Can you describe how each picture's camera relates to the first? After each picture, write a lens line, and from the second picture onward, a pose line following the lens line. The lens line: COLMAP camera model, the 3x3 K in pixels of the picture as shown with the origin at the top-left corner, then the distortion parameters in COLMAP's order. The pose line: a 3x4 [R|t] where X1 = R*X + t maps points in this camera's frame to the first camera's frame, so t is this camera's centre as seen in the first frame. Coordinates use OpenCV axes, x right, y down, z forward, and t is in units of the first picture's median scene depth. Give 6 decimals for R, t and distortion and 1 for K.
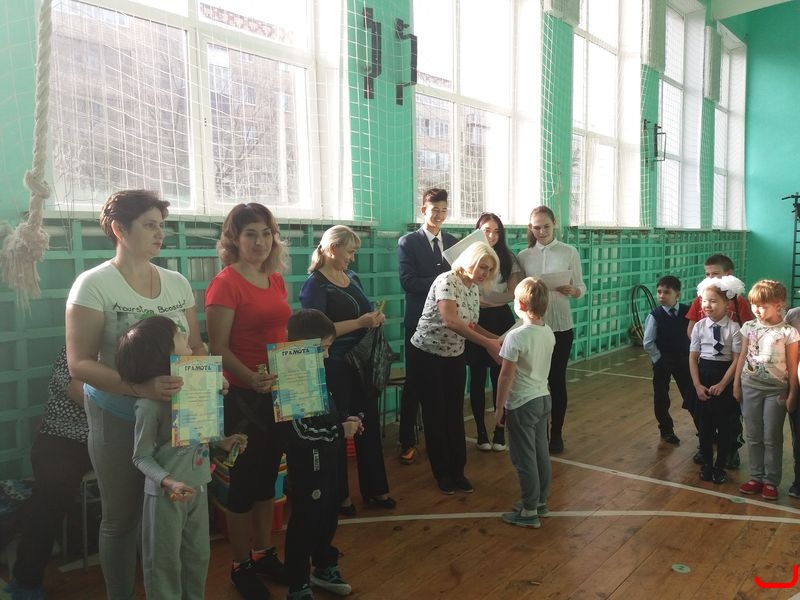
lens RADIAL K [[665.7, 0, 402.8], [0, 665.7, 301.6], [0, 0, 1]] dist [0.088542, -0.134980]
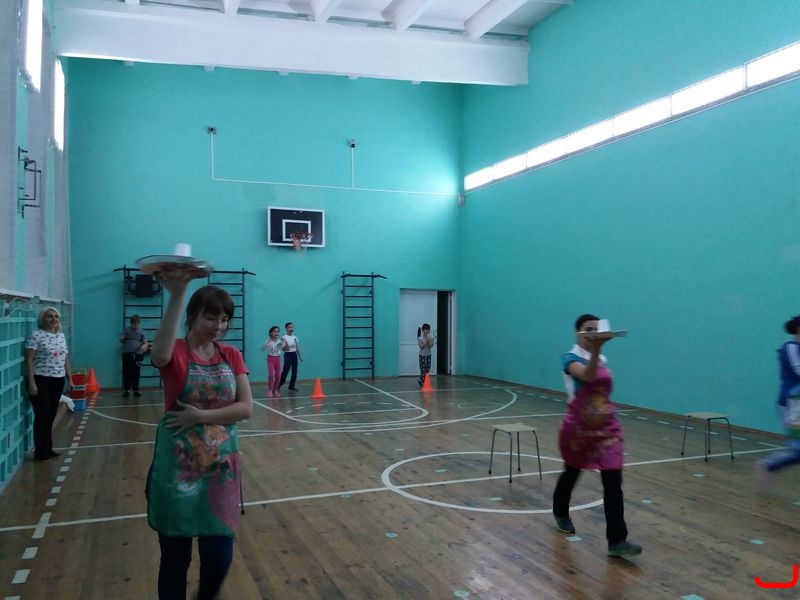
lens RADIAL K [[665.7, 0, 396.0], [0, 665.7, 308.1], [0, 0, 1]] dist [0.088542, -0.134980]
pose [[0.473406, 0.032166, 0.880257, -0.156712], [0.056893, 0.996130, -0.066998, -0.046608], [-0.879005, 0.081798, 0.469743, 0.607663]]
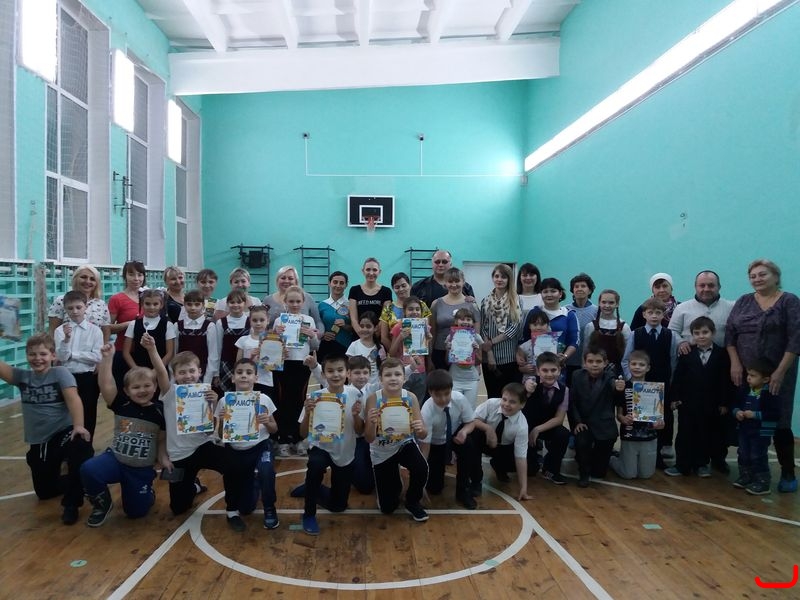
lens RADIAL K [[665.7, 0, 400.8], [0, 665.7, 314.9], [0, 0, 1]] dist [0.088542, -0.134980]
pose [[0.737837, 0.000226, 0.674979, -0.095744], [0.024344, 0.999340, -0.026945, 0.026980], [-0.674540, 0.036313, 0.737345, -0.288641]]
